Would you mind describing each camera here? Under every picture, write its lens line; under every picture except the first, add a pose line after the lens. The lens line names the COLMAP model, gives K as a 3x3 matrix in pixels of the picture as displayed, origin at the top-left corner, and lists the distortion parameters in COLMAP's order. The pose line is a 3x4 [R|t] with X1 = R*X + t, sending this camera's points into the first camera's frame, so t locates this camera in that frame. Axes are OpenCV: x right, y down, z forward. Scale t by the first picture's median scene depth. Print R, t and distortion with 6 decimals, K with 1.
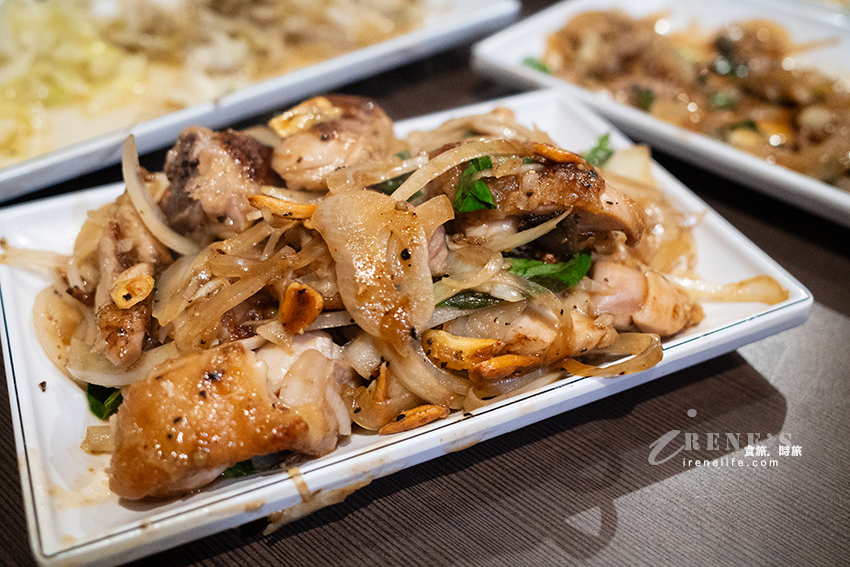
lens RADIAL K [[852.0, 0, 425.1], [0, 852.0, 300.7], [0, 0, 1]] dist [0.001802, 0.003284]
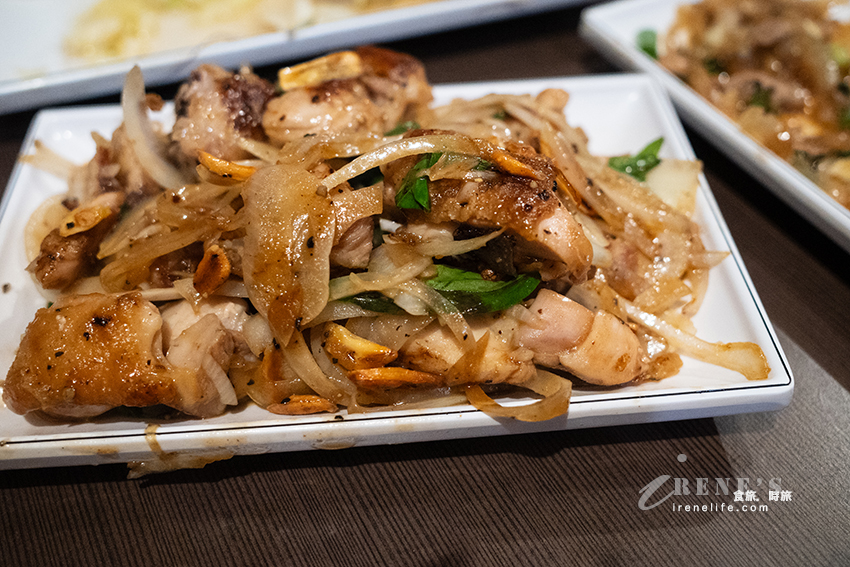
lens RADIAL K [[868.0, 0, 425.0], [0, 868.0, 283.5], [0, 0, 1]] dist [-0.007426, -0.005190]
pose [[0.940725, 0.223903, -0.254763, 0.338342], [-0.203011, 0.973434, 0.105893, -0.131174], [0.271705, -0.047896, 0.961188, 0.079480]]
